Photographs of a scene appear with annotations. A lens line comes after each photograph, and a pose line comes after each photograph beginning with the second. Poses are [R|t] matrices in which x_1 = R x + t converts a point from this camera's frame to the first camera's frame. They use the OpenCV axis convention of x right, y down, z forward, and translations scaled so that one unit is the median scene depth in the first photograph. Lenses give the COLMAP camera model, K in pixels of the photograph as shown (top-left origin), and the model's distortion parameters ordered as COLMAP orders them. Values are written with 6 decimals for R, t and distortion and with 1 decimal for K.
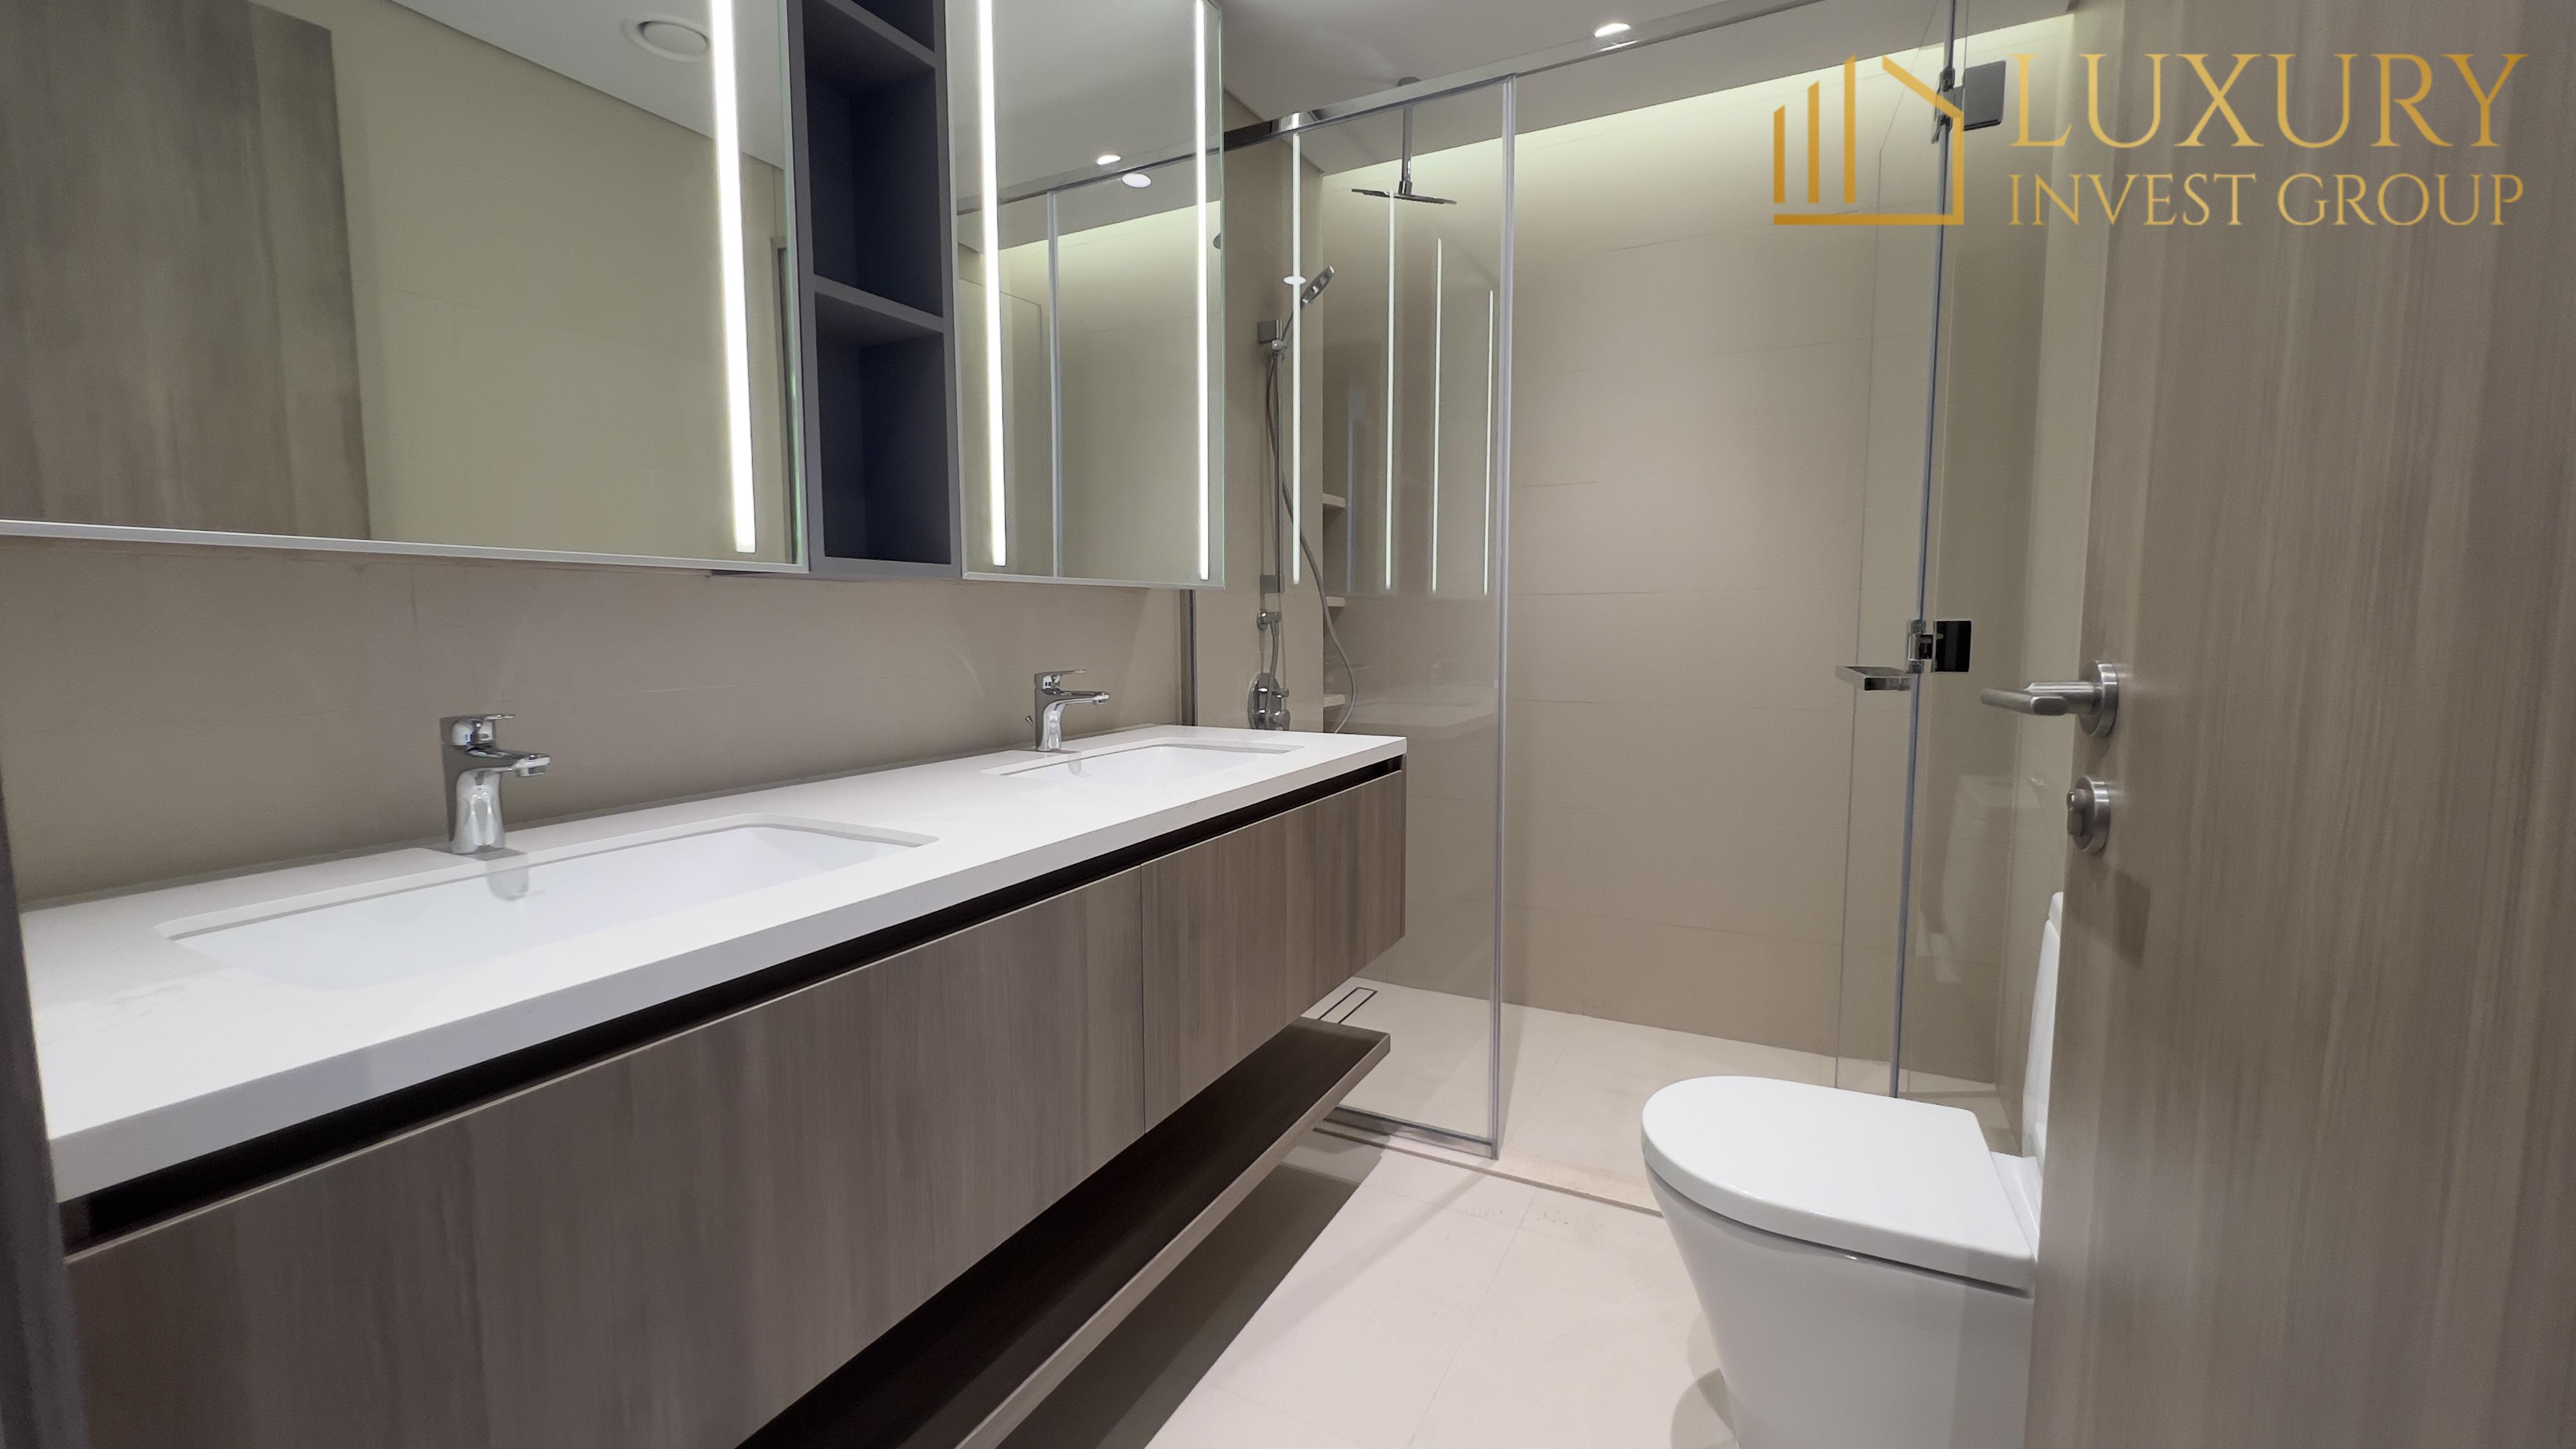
lens RADIAL K [[1032.4, 0, 1296.9], [0, 1032.4, 718.1], [0, 0, 1]] dist [-0.005885, 0.003012]
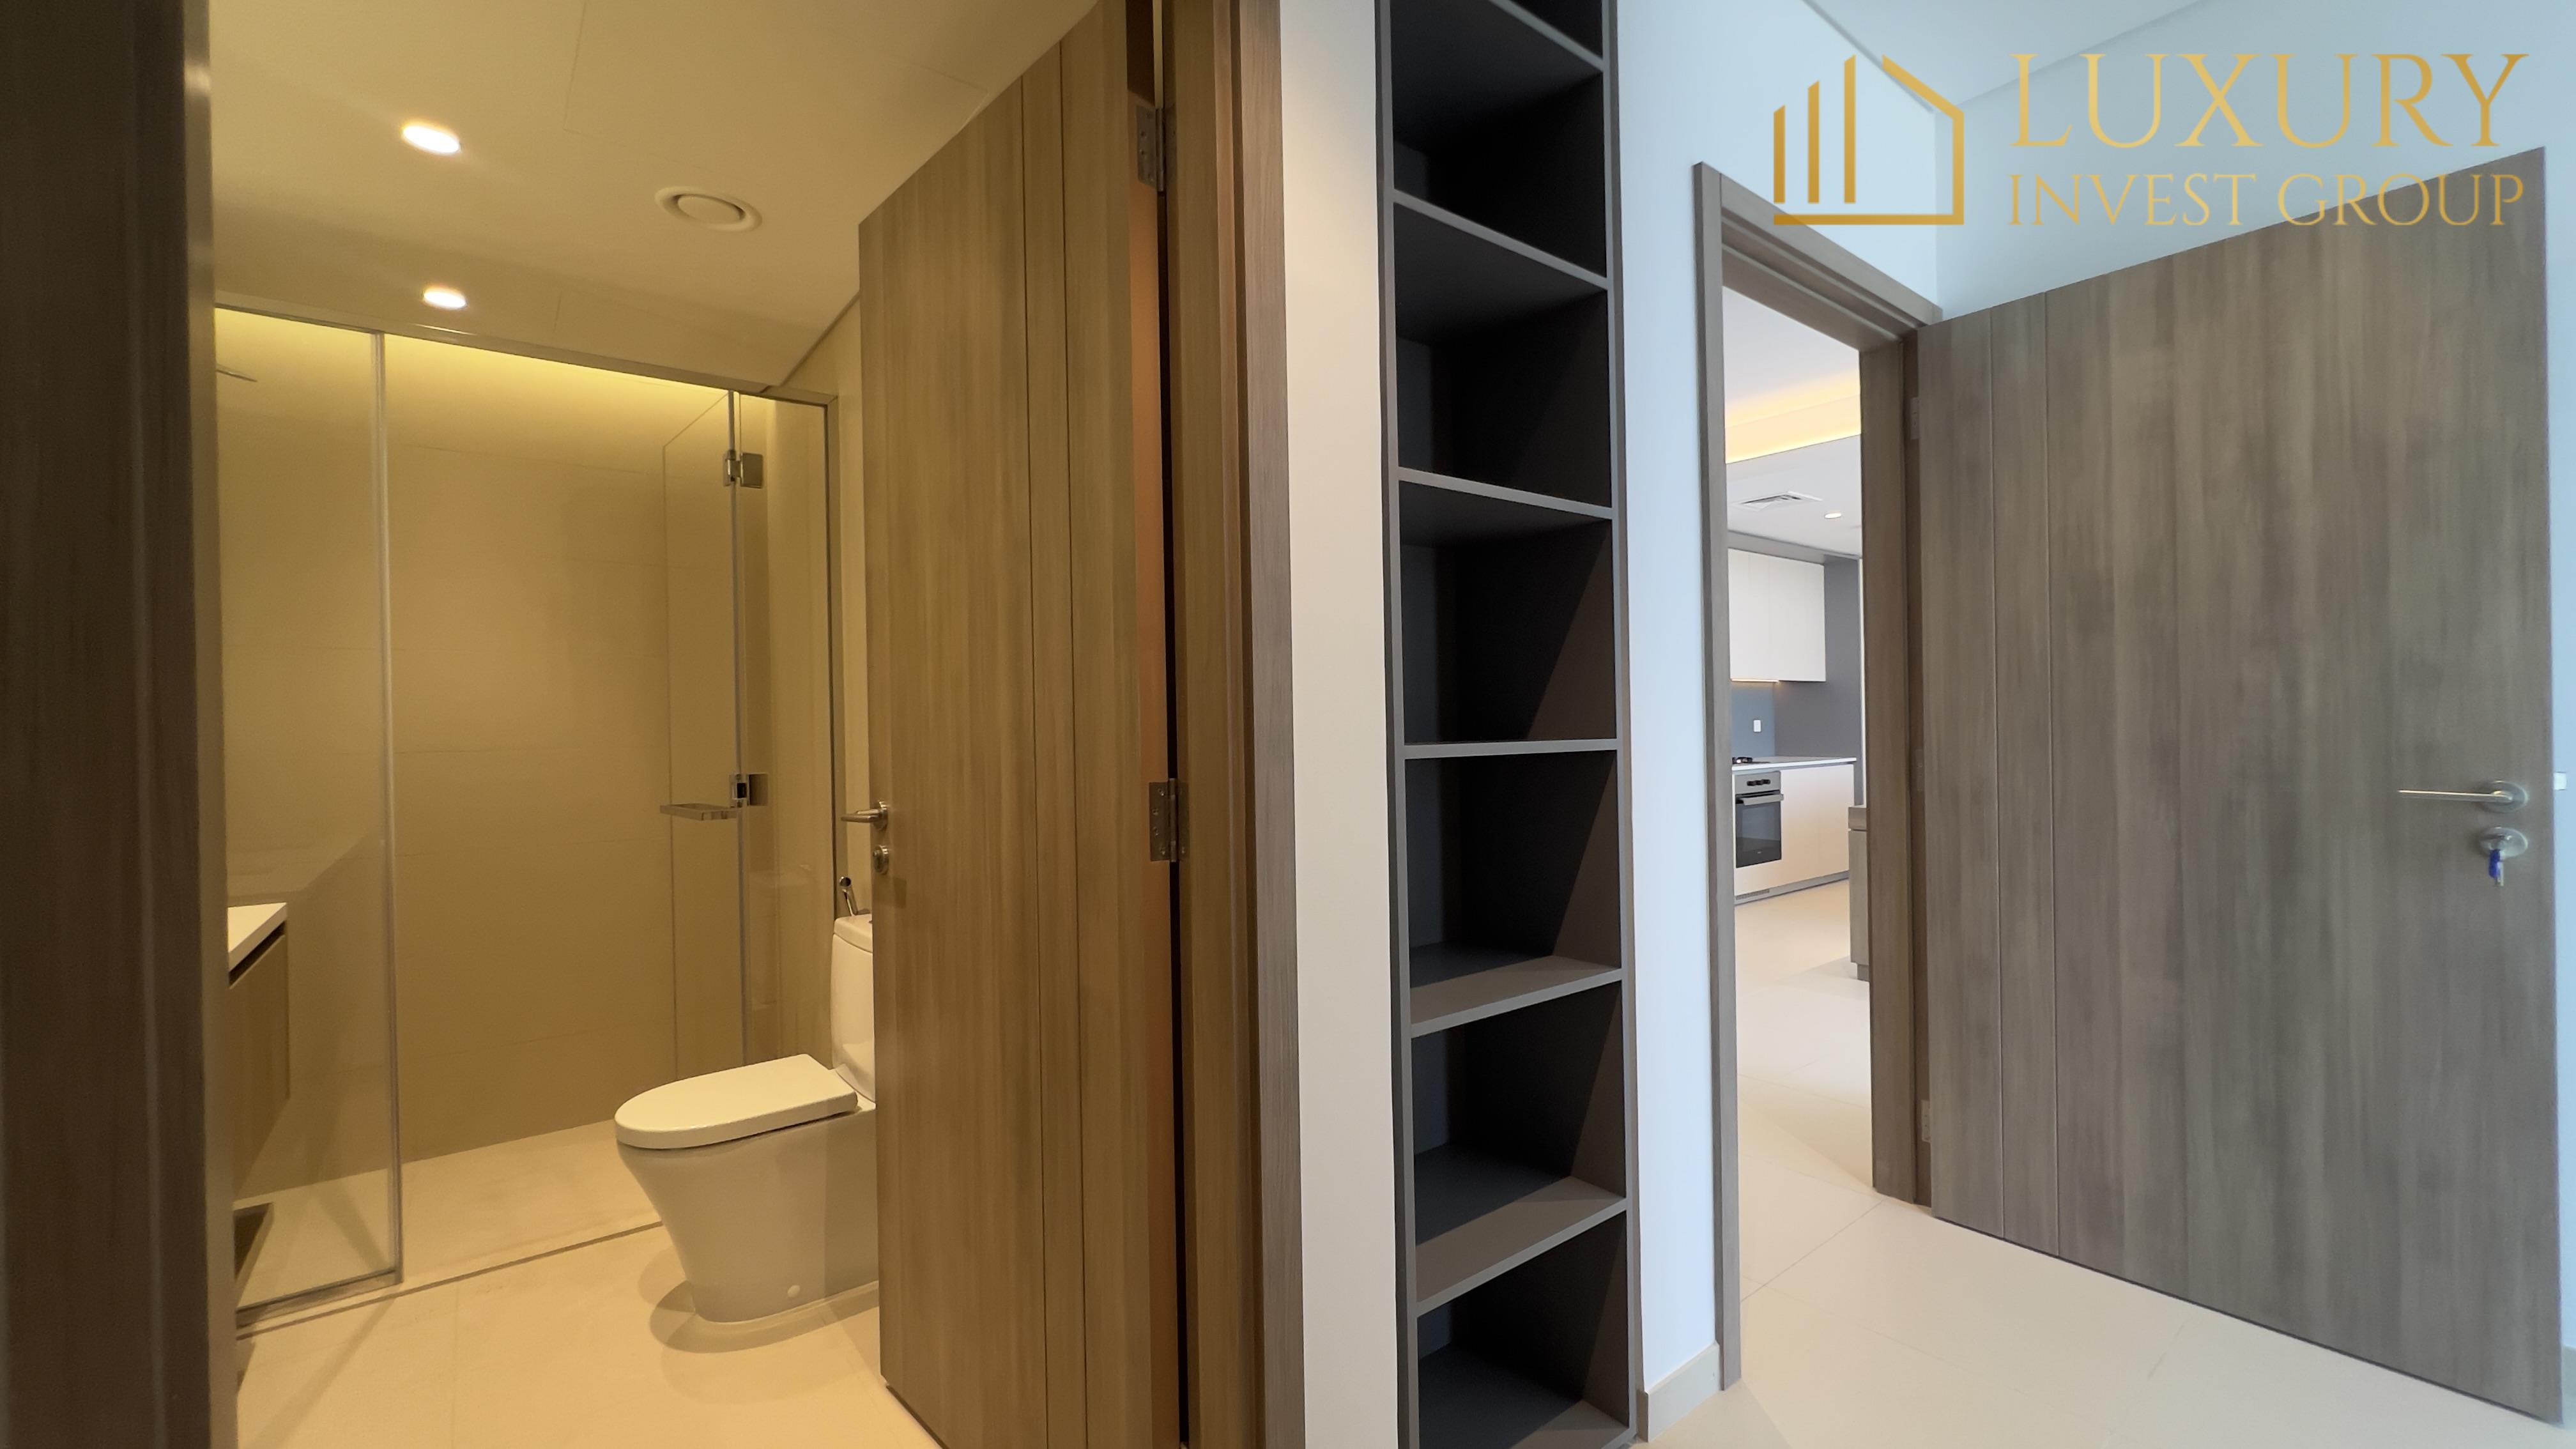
lens RADIAL K [[1032.4, 0, 1267.2], [0, 1032.4, 737.7], [0, 0, 1]] dist [-0.005885, 0.003012]
pose [[0.433690, -0.010714, 0.900998, -0.480445], [0.103311, 0.993926, -0.037910, -0.005616], [-0.895120, 0.109524, 0.432163, -0.432301]]
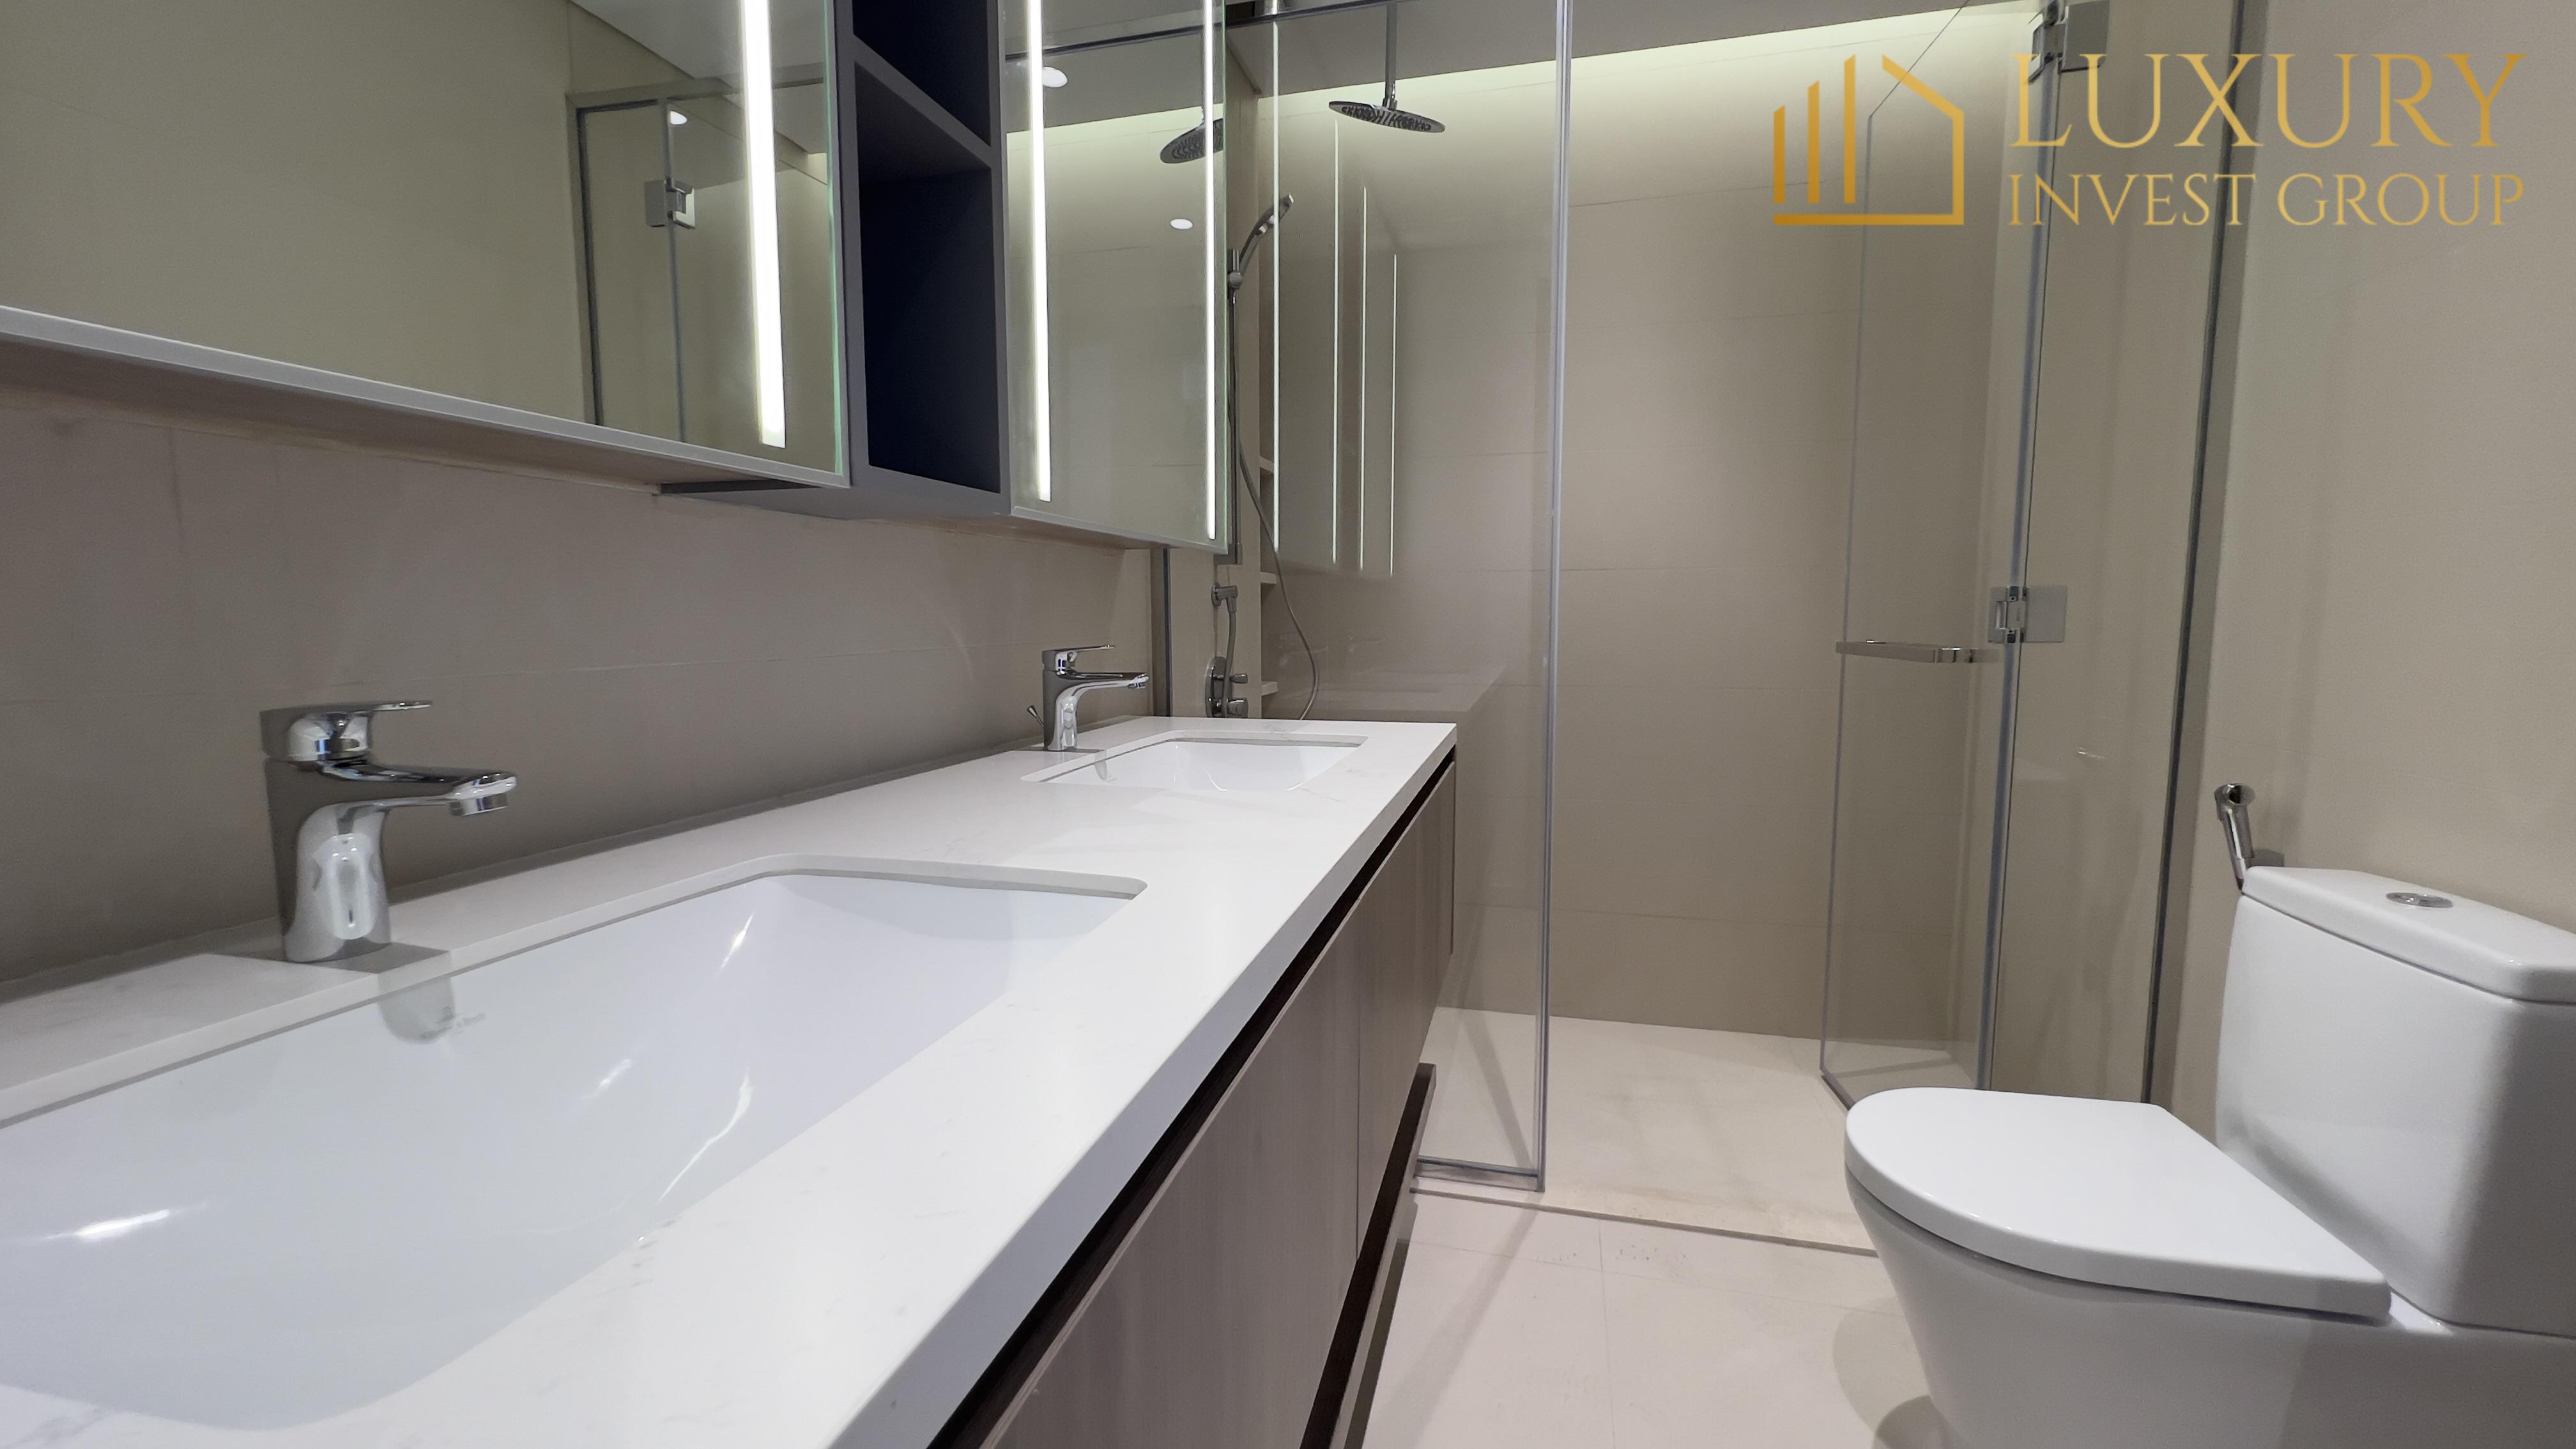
lens RADIAL K [[1032.4, 0, 1321.3], [0, 1032.4, 705.1], [0, 0, 1]] dist [-0.005885, 0.003012]
pose [[0.971430, -0.012153, 0.237014, -0.257535], [0.013287, 0.999907, -0.003187, 0.003922], [-0.236953, 0.006245, 0.971501, 0.212964]]
